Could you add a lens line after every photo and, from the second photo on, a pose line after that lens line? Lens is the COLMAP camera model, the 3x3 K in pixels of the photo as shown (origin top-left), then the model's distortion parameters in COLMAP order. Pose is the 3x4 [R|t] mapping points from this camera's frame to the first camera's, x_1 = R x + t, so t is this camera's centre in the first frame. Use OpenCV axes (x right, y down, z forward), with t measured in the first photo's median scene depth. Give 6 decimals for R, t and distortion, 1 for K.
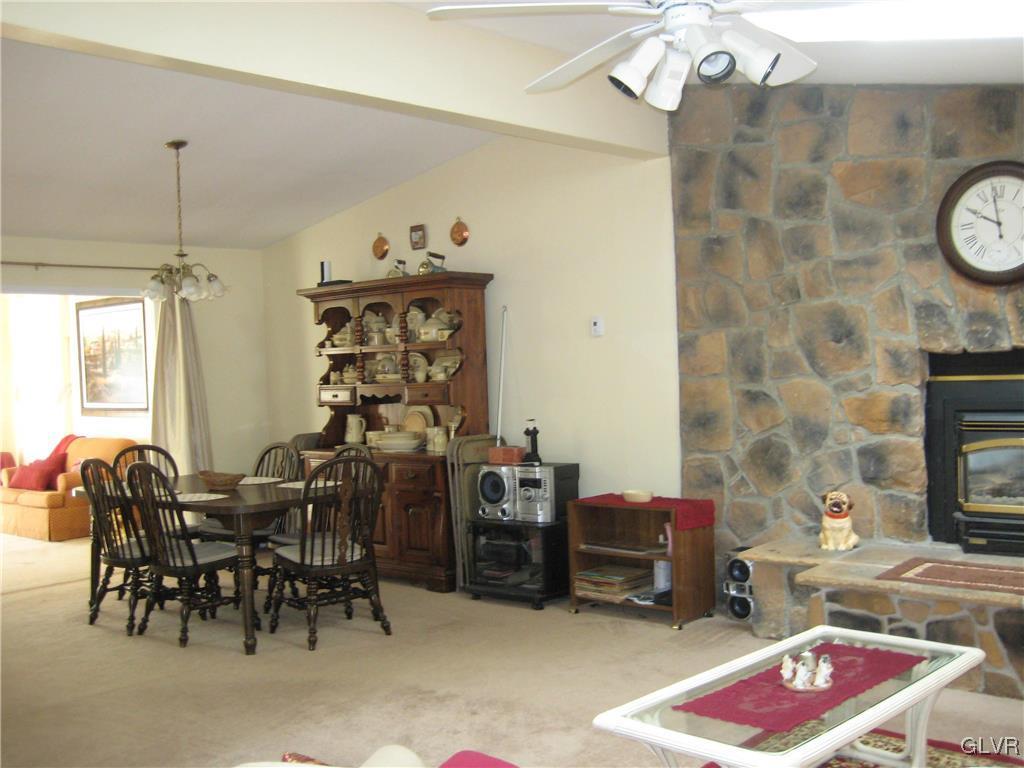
lens RADIAL K [[1080.5, 0, 504.6], [0, 1080.5, 384.3], [0, 0, 1]] dist [-0.133915, 0.167690]
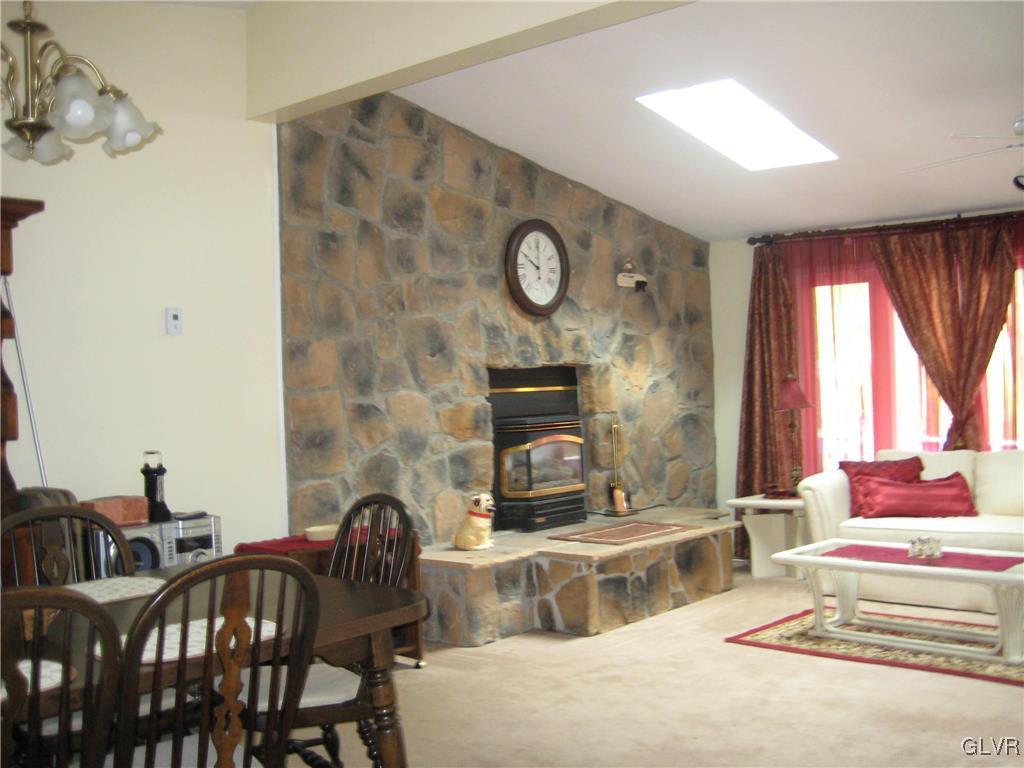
lens RADIAL K [[1082.4, 0, 520.0], [0, 1082.4, 396.2], [0, 0, 1]] dist [-0.152898, 0.211990]
pose [[0.000180, 0.026049, 0.999661, -0.694486], [0.051362, 0.998341, -0.026024, 0.029663], [-0.998680, 0.051349, -0.001158, 0.857542]]
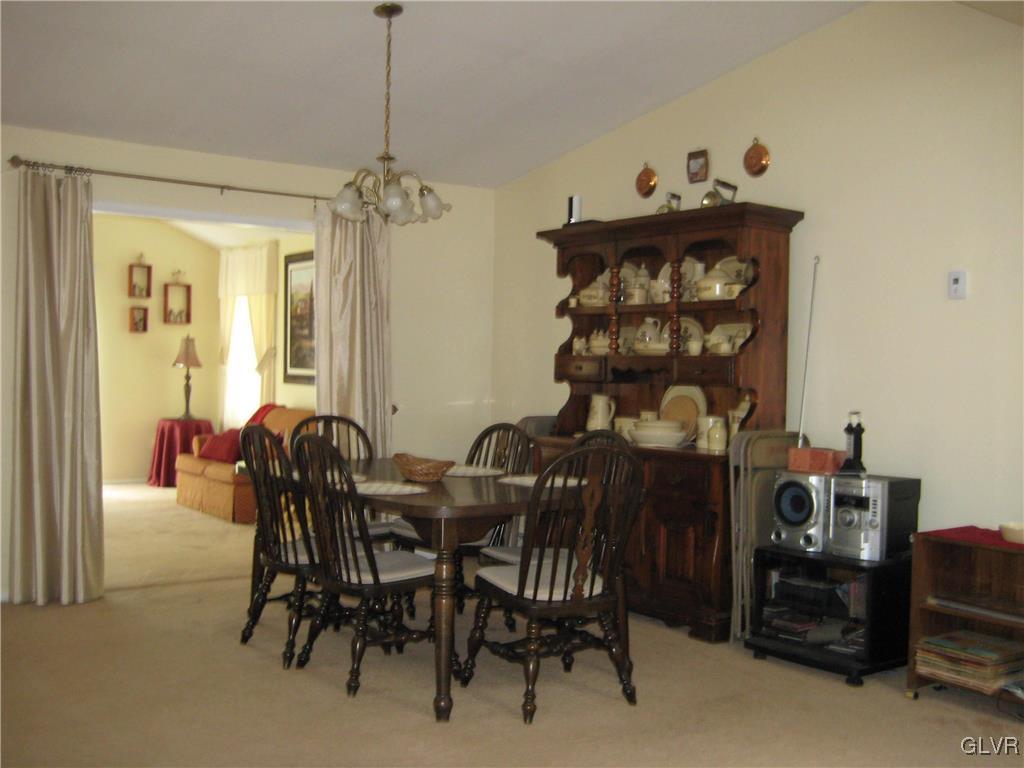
lens RADIAL K [[1073.0, 0, 512.0], [0, 1073.0, 384.0], [0, 0, 1]] dist [-0.092174, 0.012432]
pose [[0.978237, 0.058828, -0.198974, -0.064065], [-0.058737, 0.998253, 0.006366, 0.025494], [0.199001, 0.005460, 0.979984, 0.302982]]
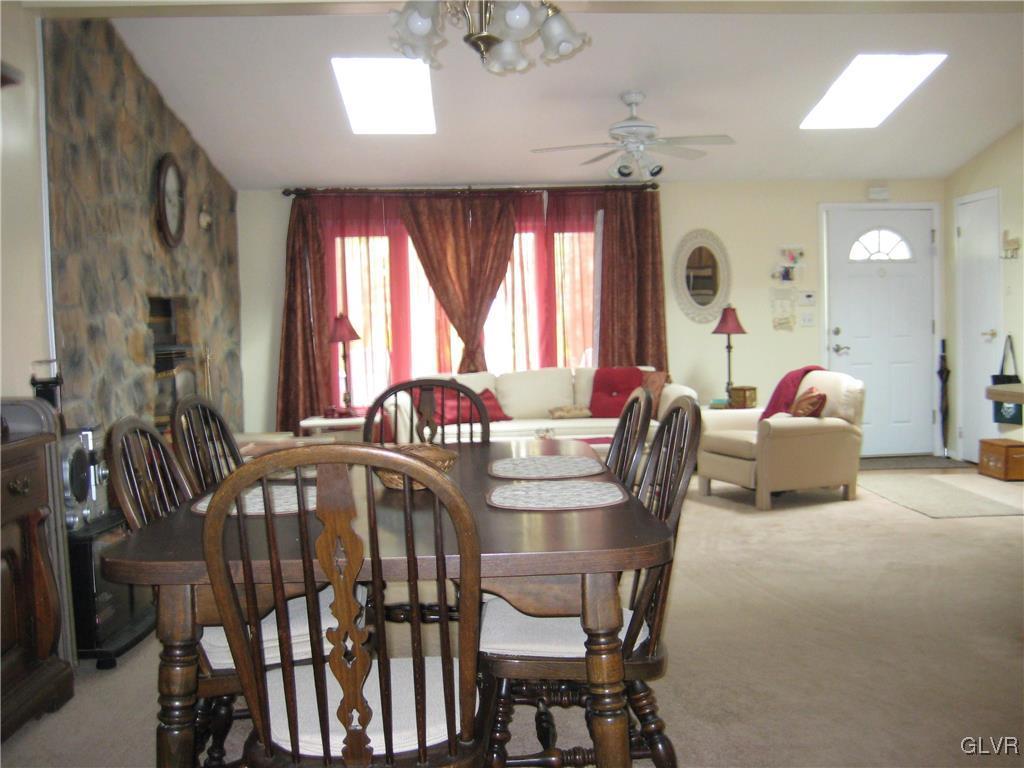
lens RADIAL K [[1080.5, 0, 504.6], [0, 1080.5, 384.3], [0, 0, 1]] dist [-0.133915, 0.167690]
pose [[-0.687736, 0.015276, 0.725800, -0.650974], [0.063656, 0.997197, 0.039329, 0.042440], [-0.723164, 0.073250, -0.686781, 1.355647]]
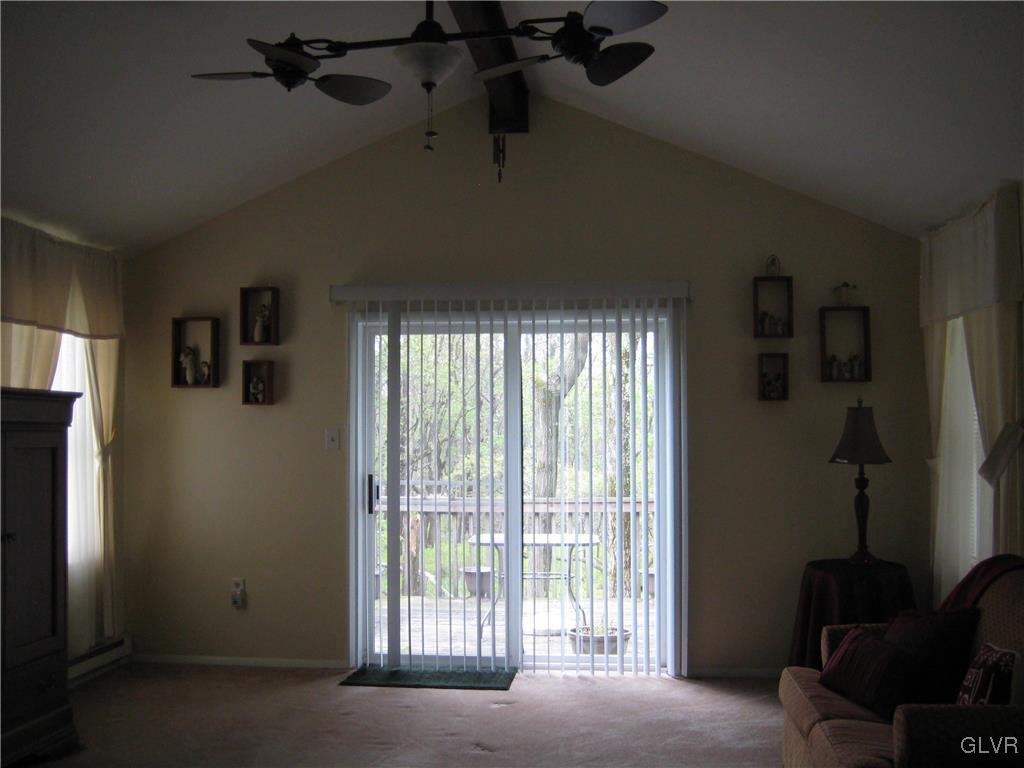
lens RADIAL K [[1073.0, 0, 512.0], [0, 1073.0, 384.0], [0, 0, 1]] dist [-0.092174, 0.012432]
pose [[0.584776, -0.000581, -0.811195, -0.379774], [-0.032634, 0.999173, -0.024241, 0.004364], [0.810538, 0.040648, 0.584274, 1.154349]]
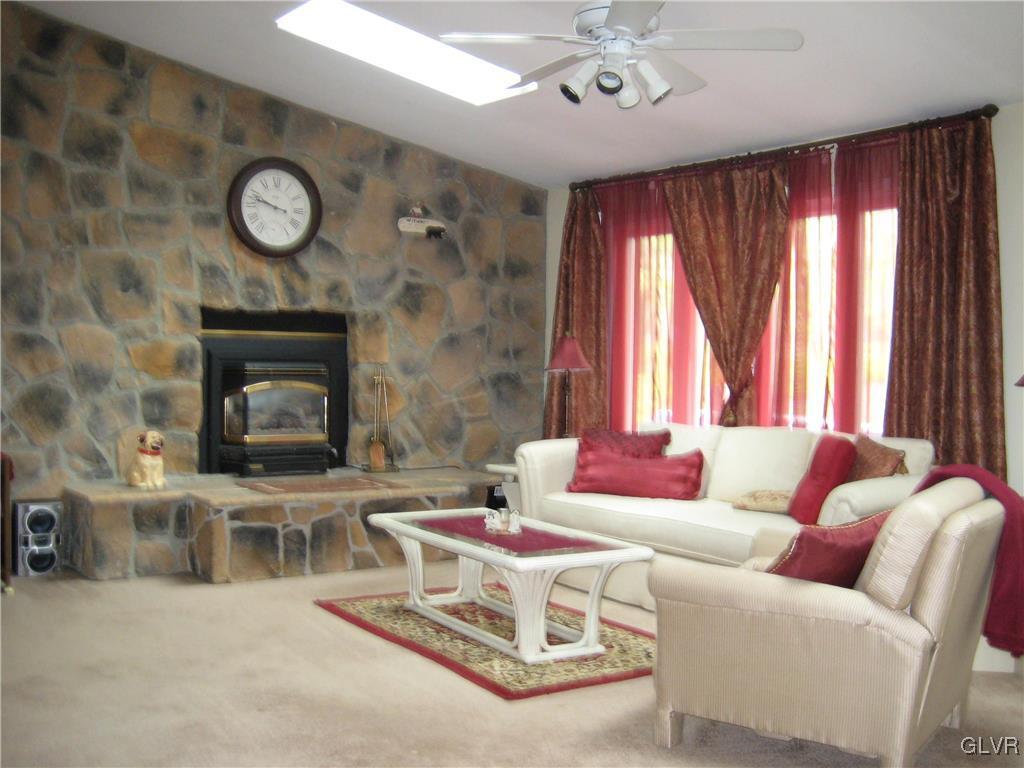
lens RADIAL K [[1082.4, 0, 520.0], [0, 1082.4, 396.2], [0, 0, 1]] dist [-0.152898, 0.211990]
pose [[0.230872, 0.012308, 0.972906, -0.569895], [-0.009265, 0.999902, -0.010451, 0.065890], [-0.972940, -0.006601, 0.230963, 0.357102]]
